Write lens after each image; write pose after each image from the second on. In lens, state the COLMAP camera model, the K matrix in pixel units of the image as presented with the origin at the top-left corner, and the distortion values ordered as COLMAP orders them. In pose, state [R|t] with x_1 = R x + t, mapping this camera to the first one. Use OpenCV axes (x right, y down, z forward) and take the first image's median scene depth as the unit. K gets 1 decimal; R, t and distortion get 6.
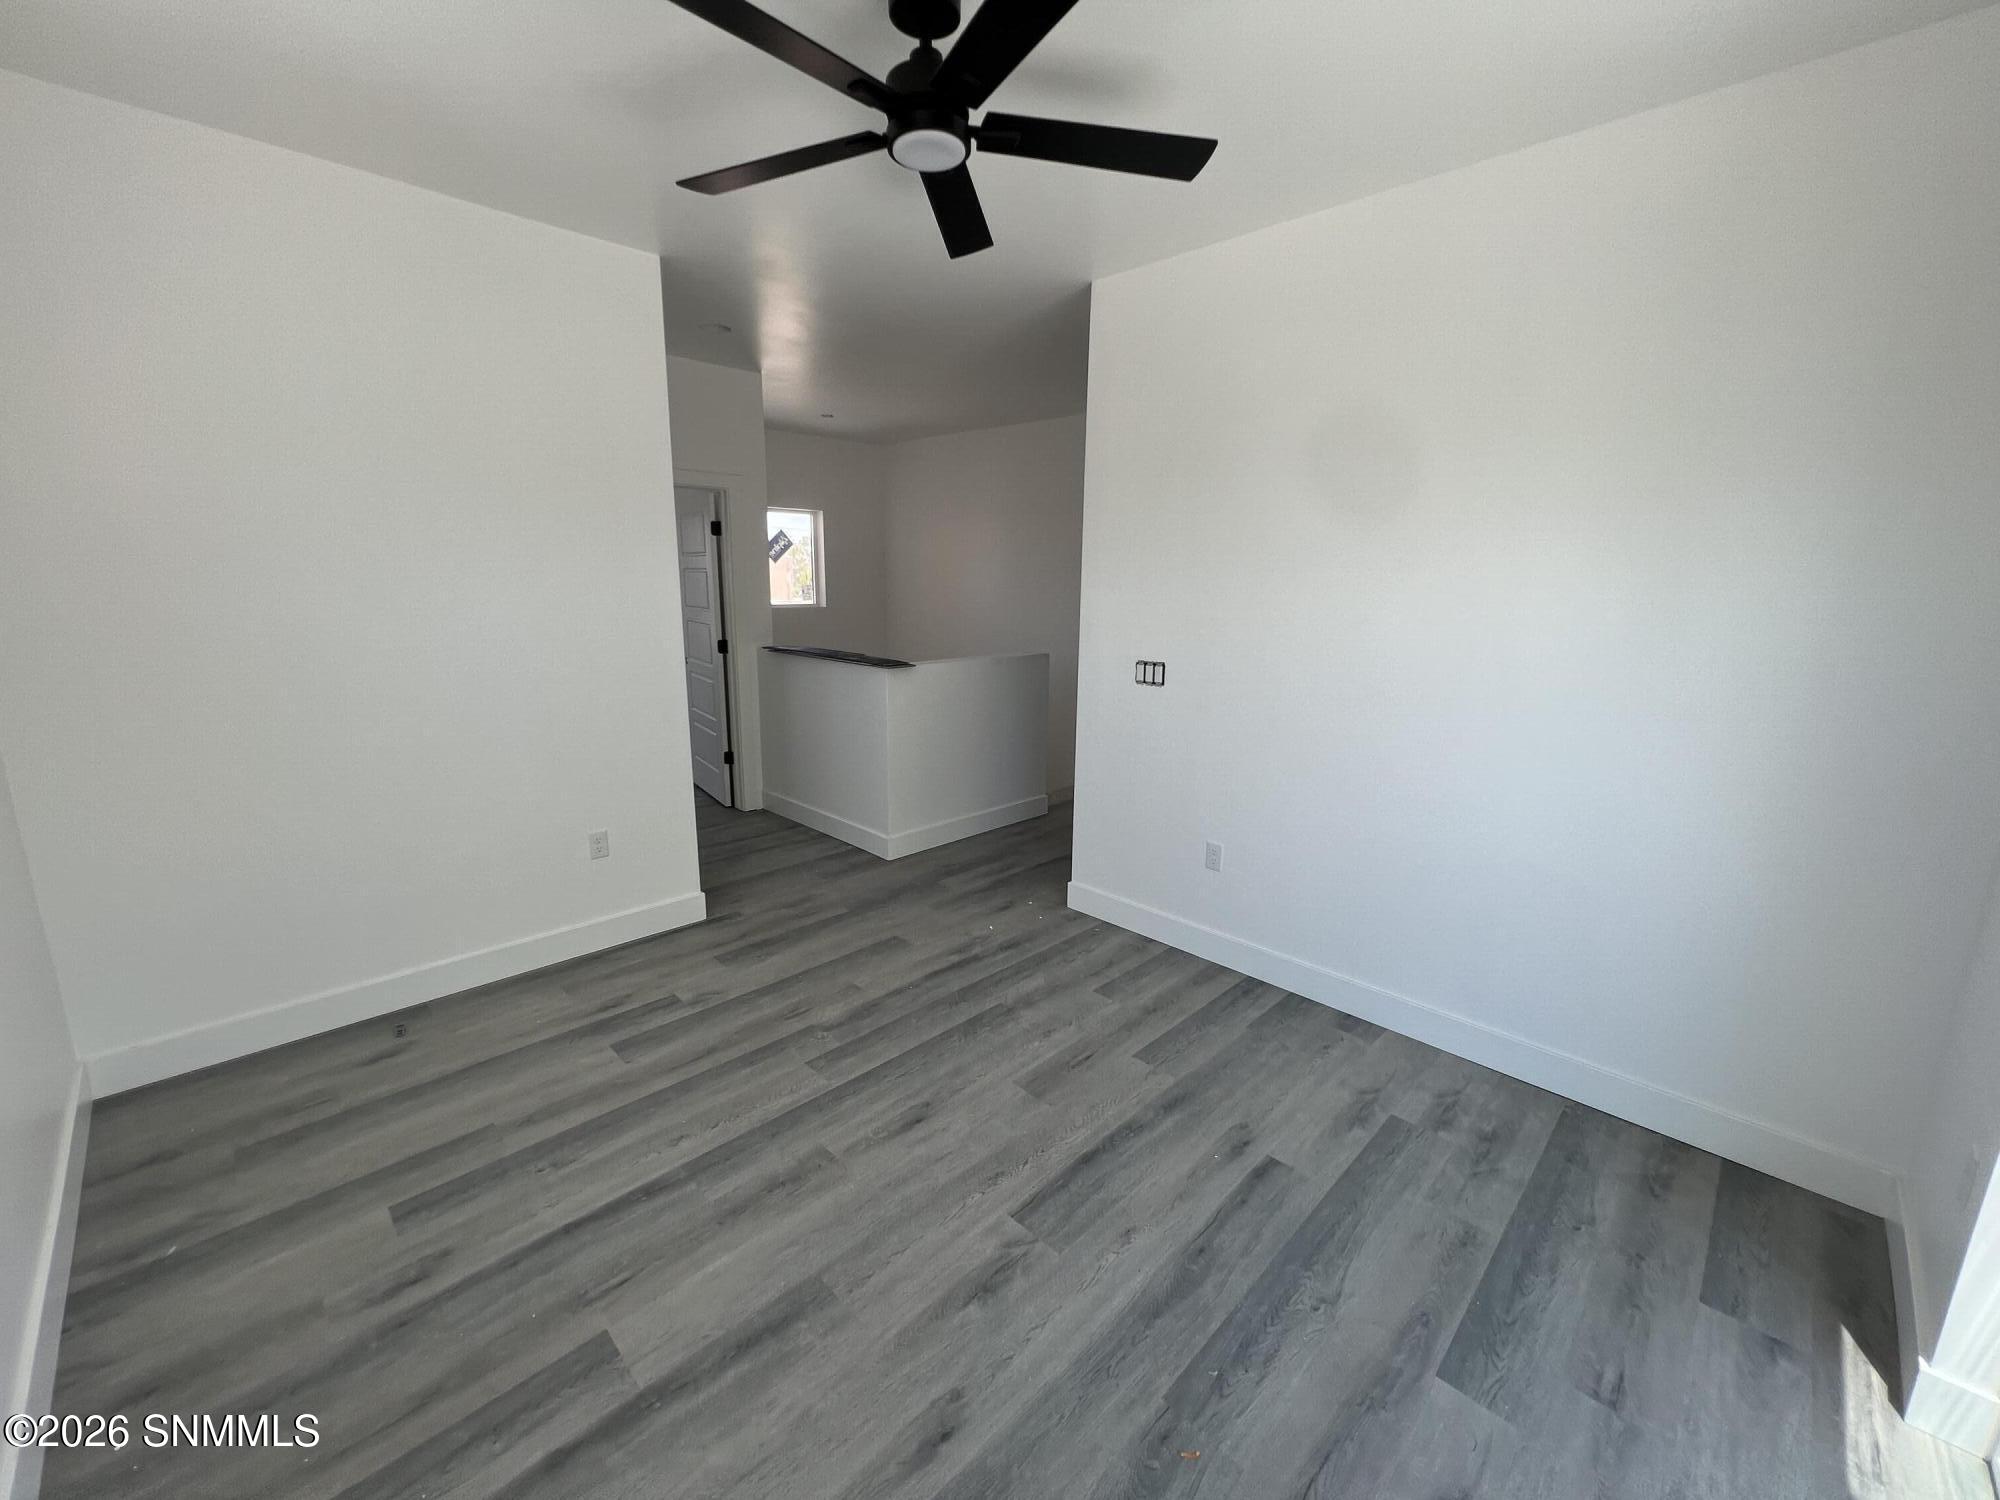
lens RADIAL K [[803.6, 0, 1003.0], [0, 803.6, 750.7], [0, 0, 1]] dist [0.007888, 0.000119]
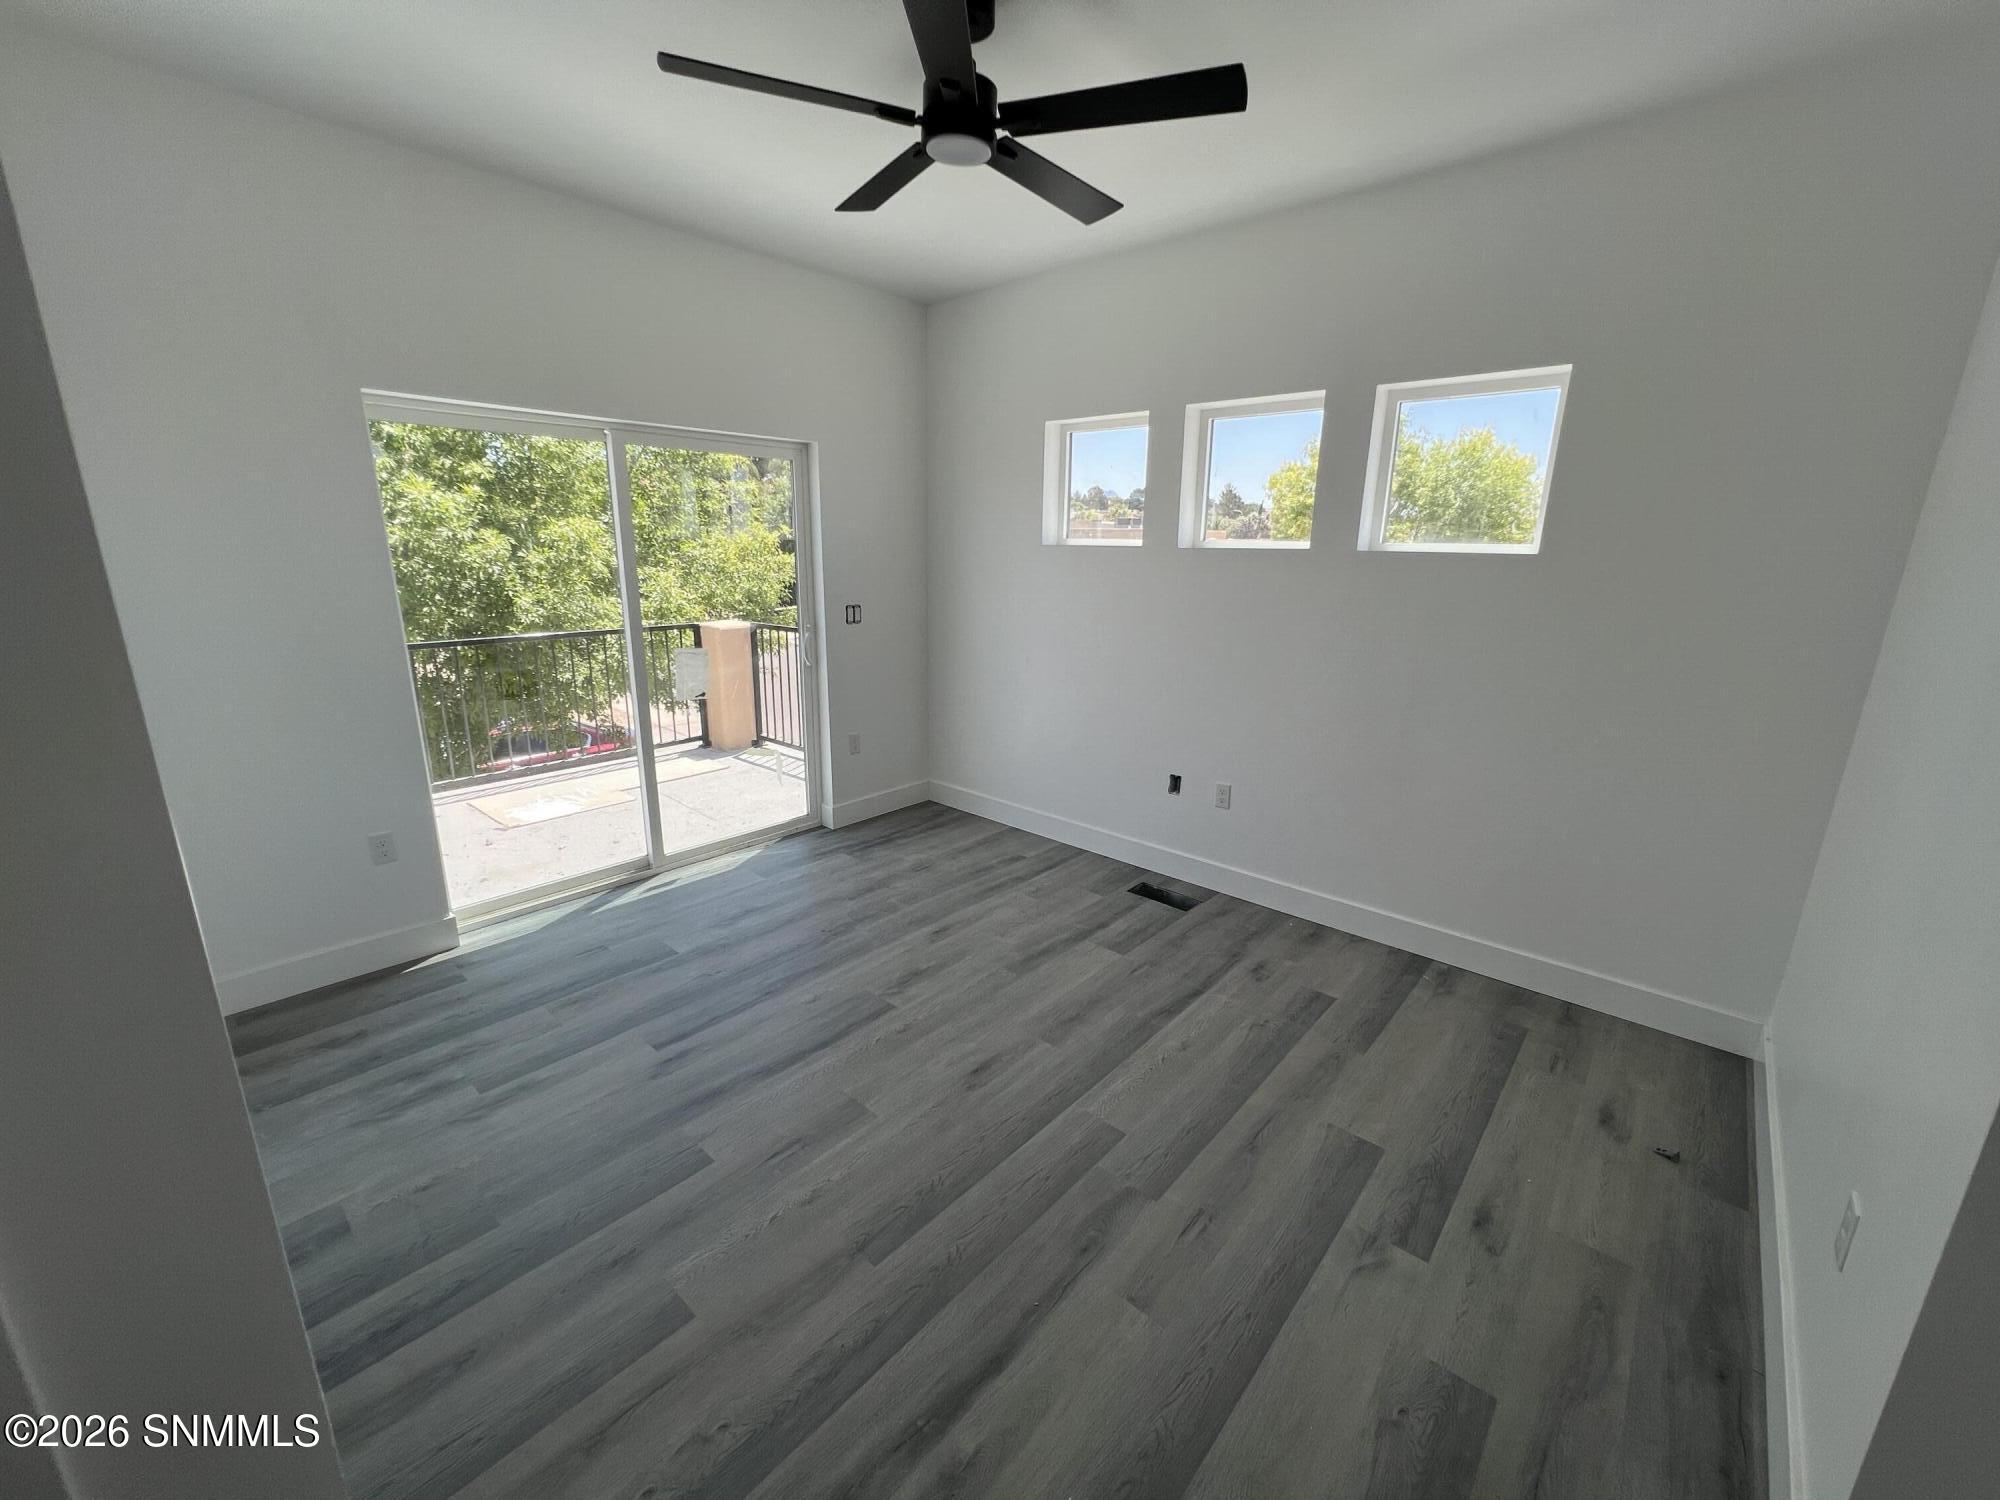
lens RADIAL K [[803.6, 0, 1003.0], [0, 803.6, 750.7], [0, 0, 1]] dist [0.007888, 0.000119]
pose [[-0.998061, -0.014576, -0.060518, -0.071244], [-0.040523, 0.890125, 0.453911, -0.375967], [0.047253, 0.455483, -0.888990, 1.736713]]
